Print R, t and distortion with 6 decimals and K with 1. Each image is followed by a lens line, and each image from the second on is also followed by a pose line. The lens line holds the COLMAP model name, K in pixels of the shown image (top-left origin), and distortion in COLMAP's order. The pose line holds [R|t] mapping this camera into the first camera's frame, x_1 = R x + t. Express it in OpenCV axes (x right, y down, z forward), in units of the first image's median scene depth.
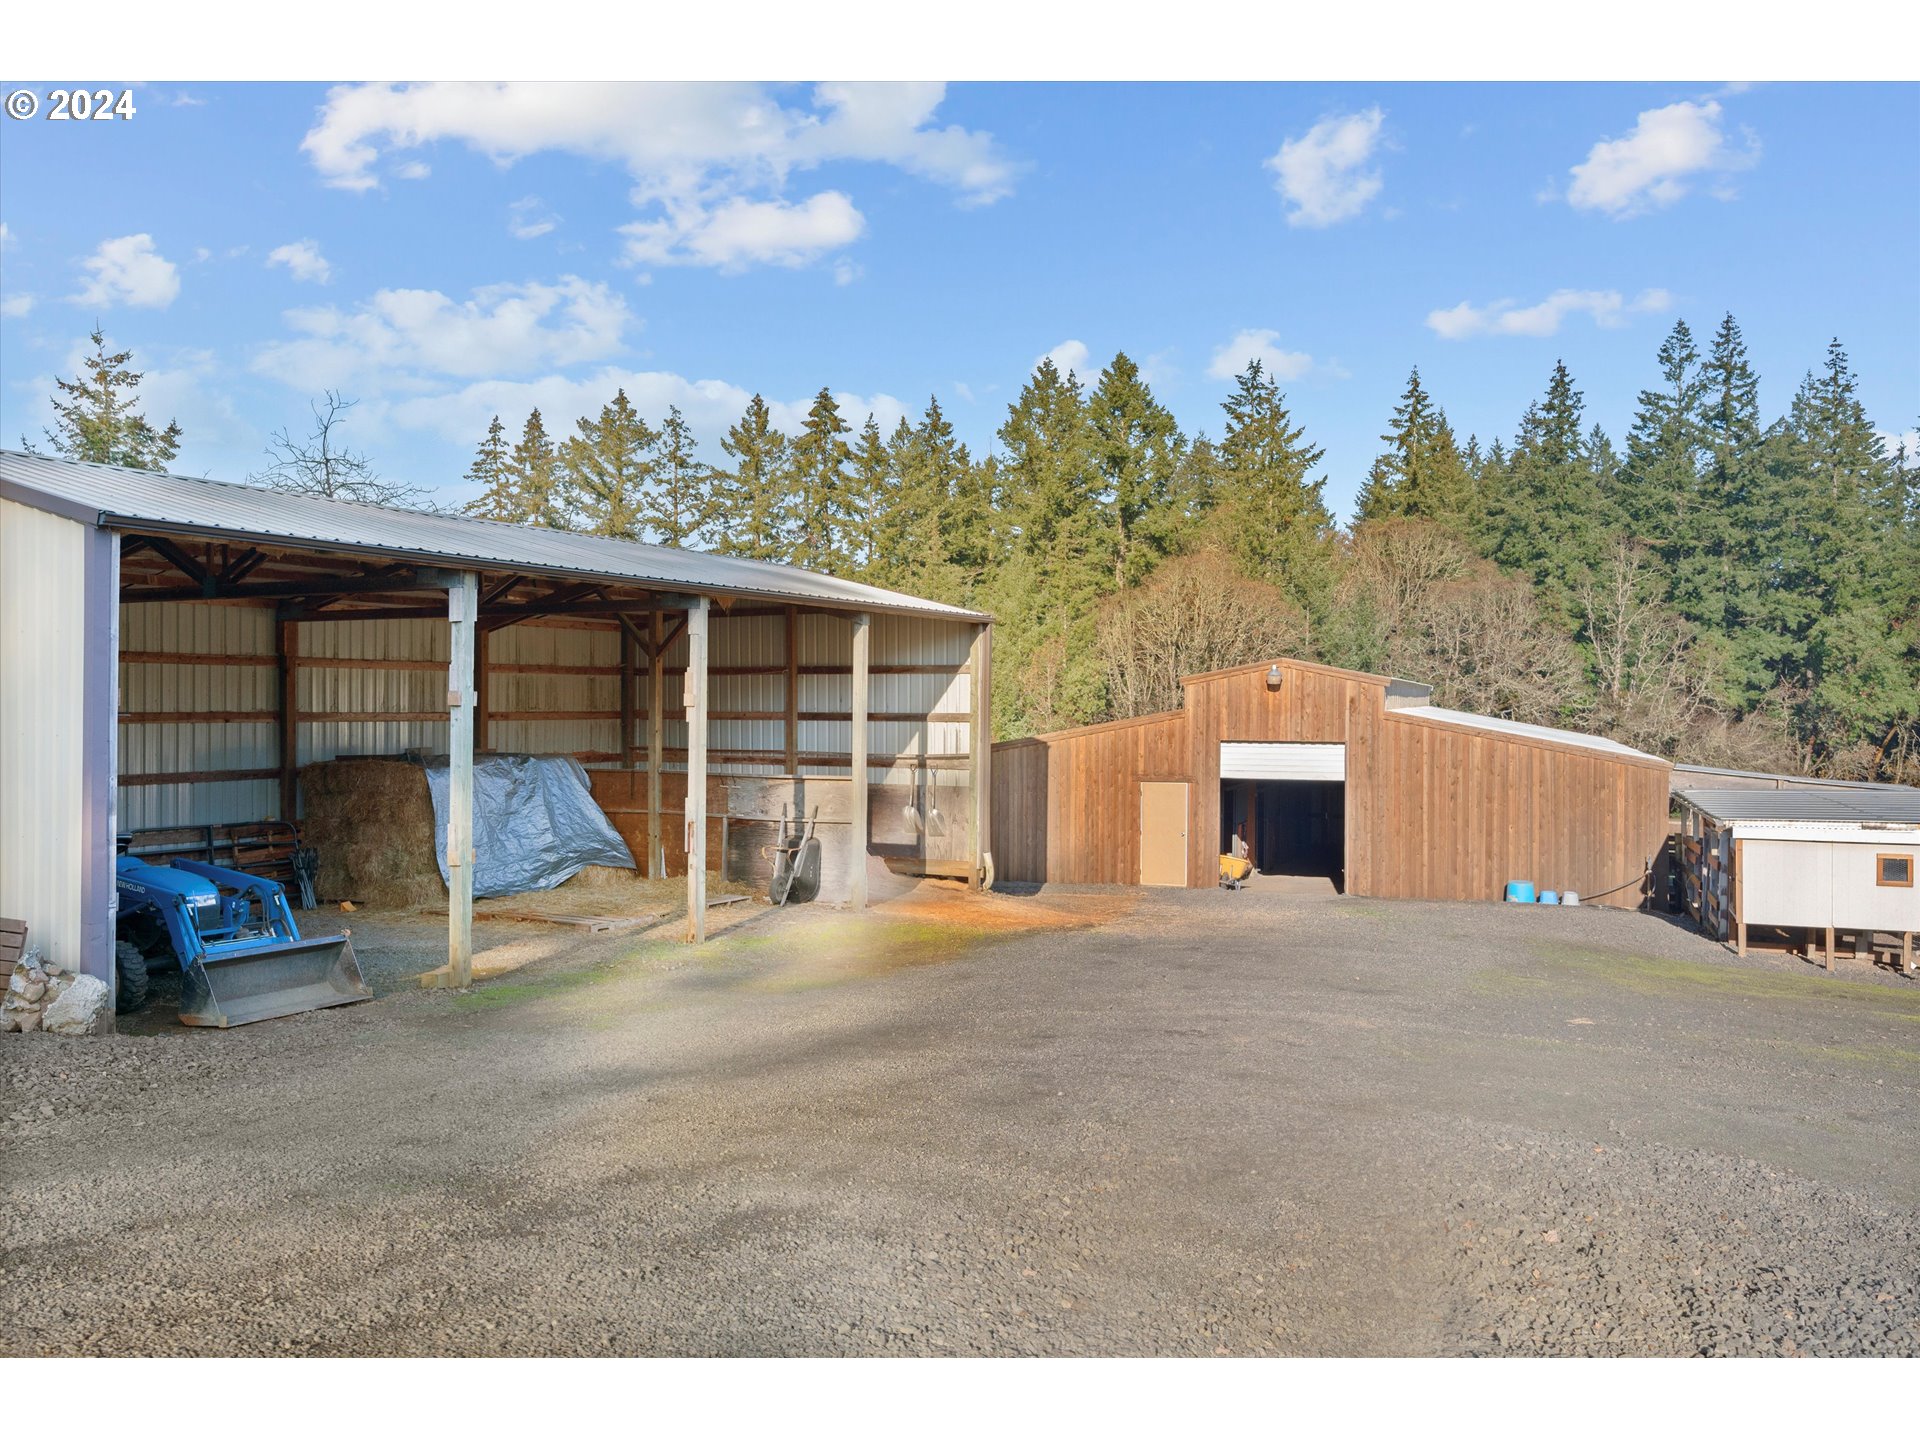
lens RADIAL K [[1505.6, 0, 960.0], [0, 1505.6, 720.0], [0, 0, 1]] dist [-0.000592, -0.001489]
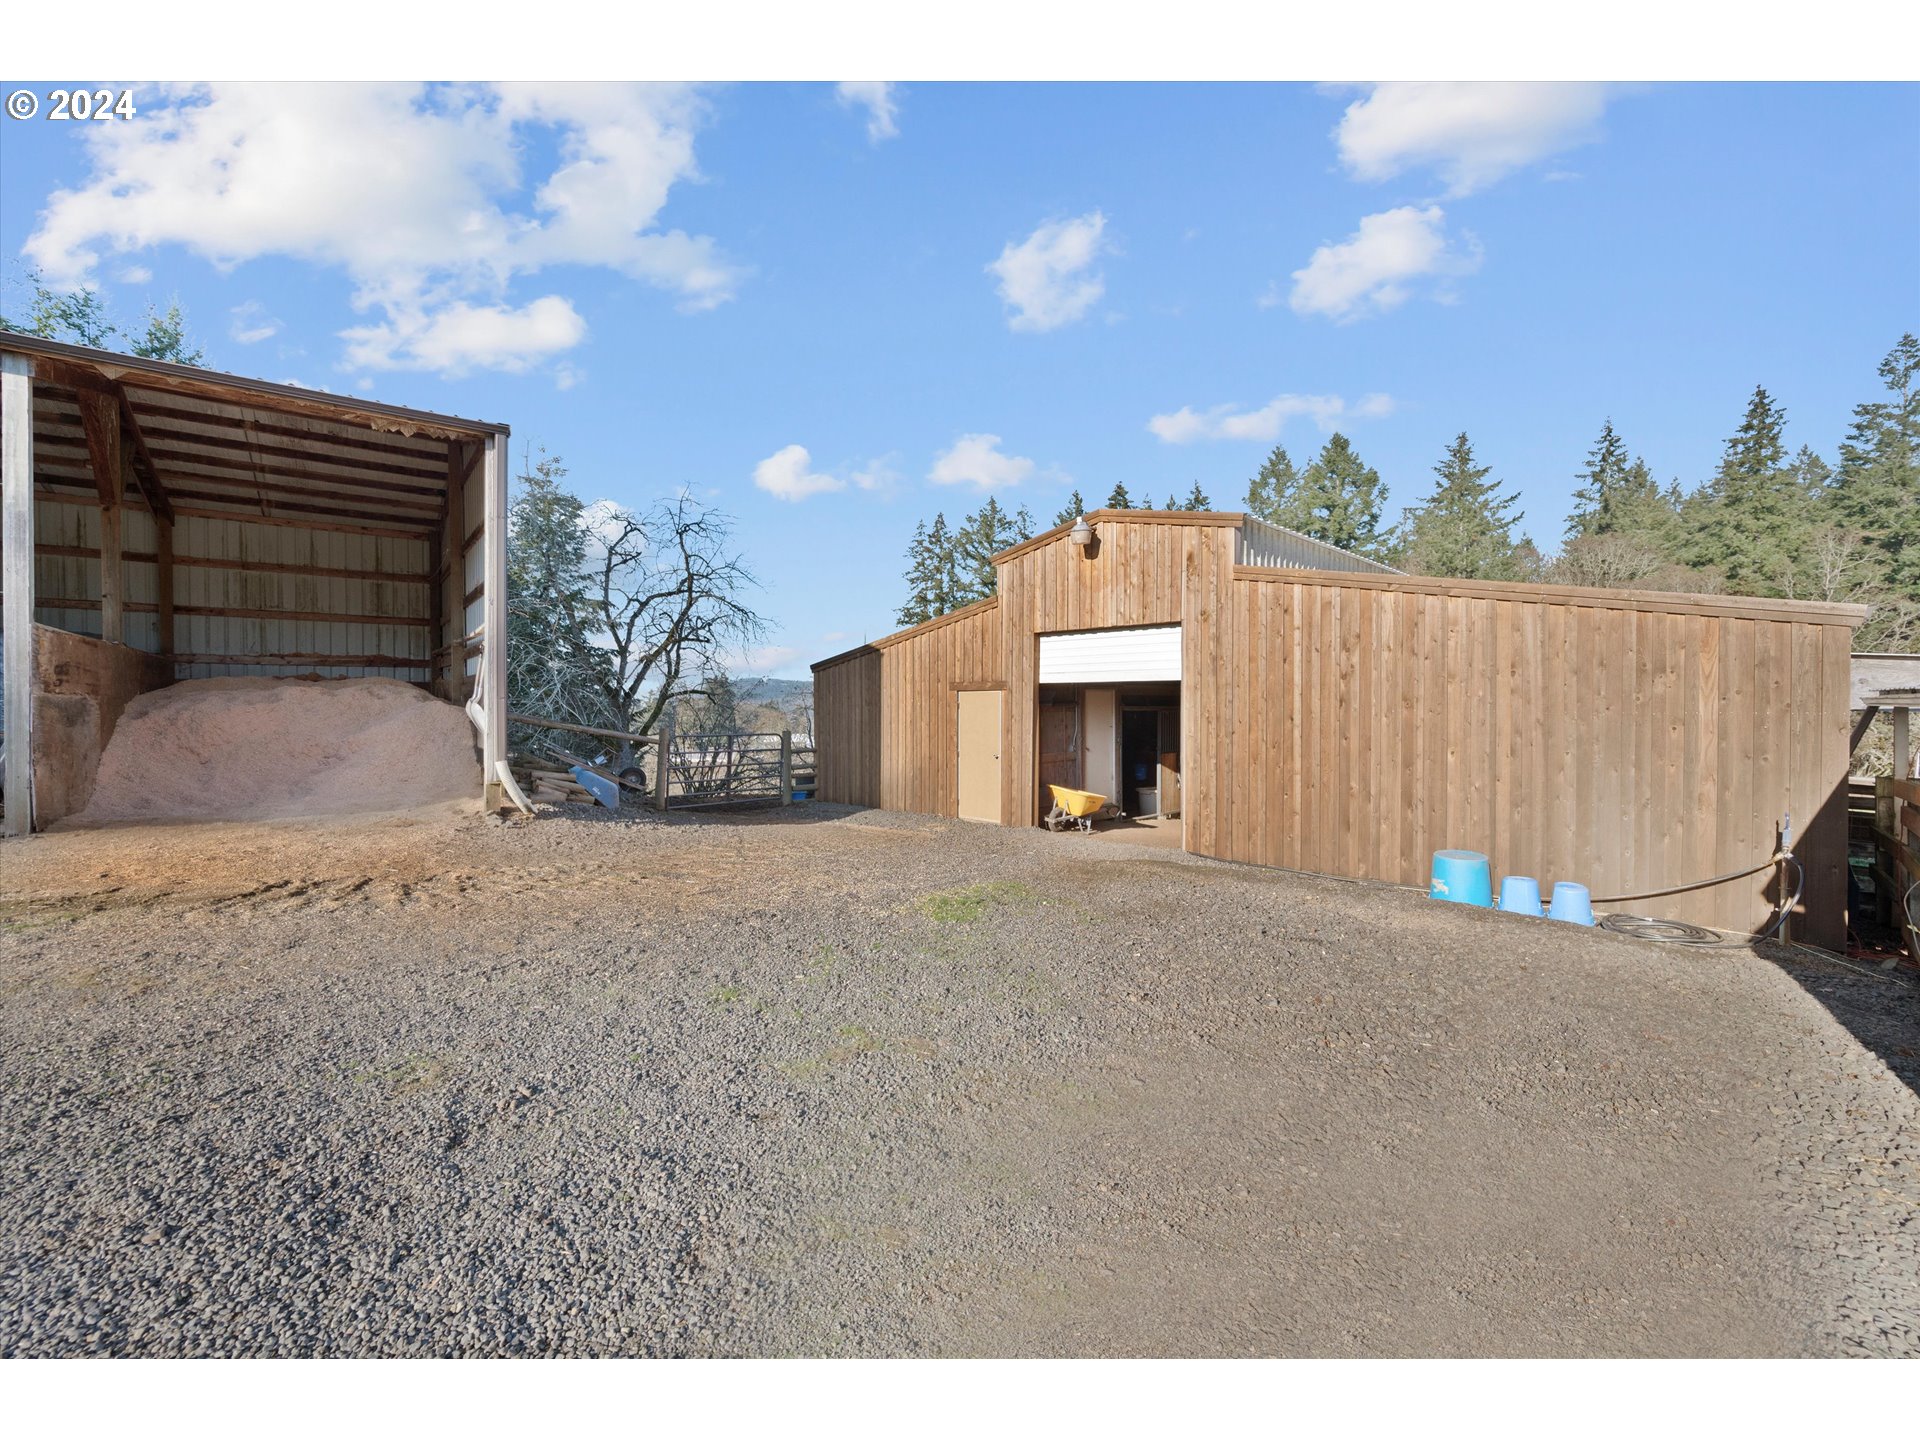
lens RADIAL K [[770.4, 0, 973.4], [0, 770.4, 720.6], [0, 0, 1]] dist [0.000341, 0.000284]
pose [[0.907963, 0.004014, -0.419031, 0.303662], [-0.001038, 0.999973, 0.007329, 0.053982], [0.419049, -0.006219, 0.907942, 0.628170]]
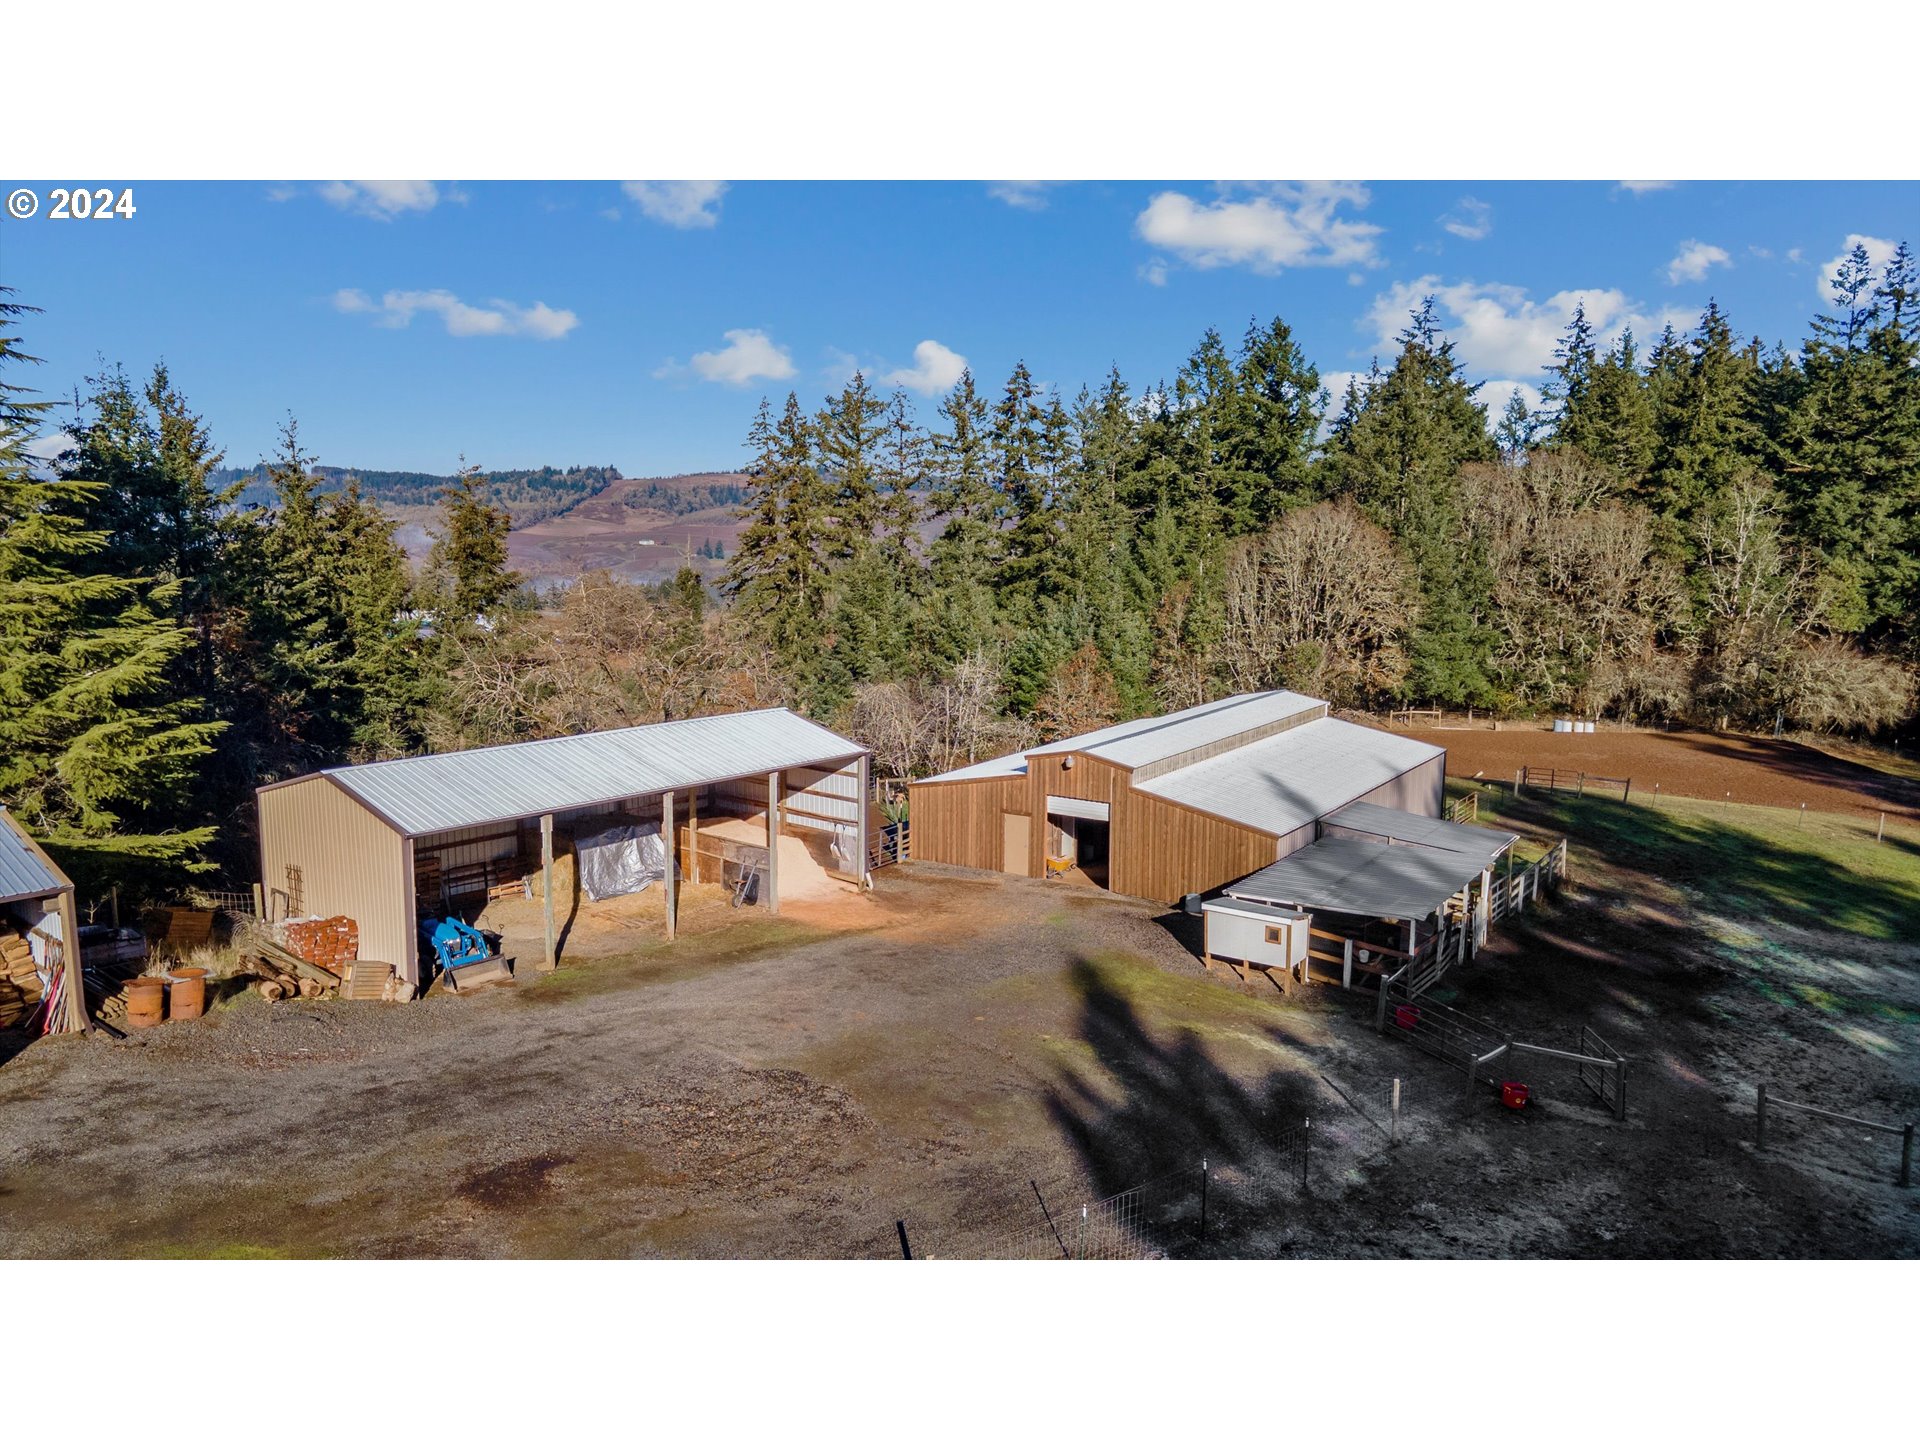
lens RADIAL K [[1474.5, 0, 960.0], [0, 1474.5, 720.0], [0, 0, 1]] dist [0.048208, 0.009780]
pose [[0.969465, 0.037456, -0.242350, 0.473557], [-0.001278, 0.989025, 0.147744, -0.310940], [0.245224, -0.142923, 0.958873, -0.599641]]
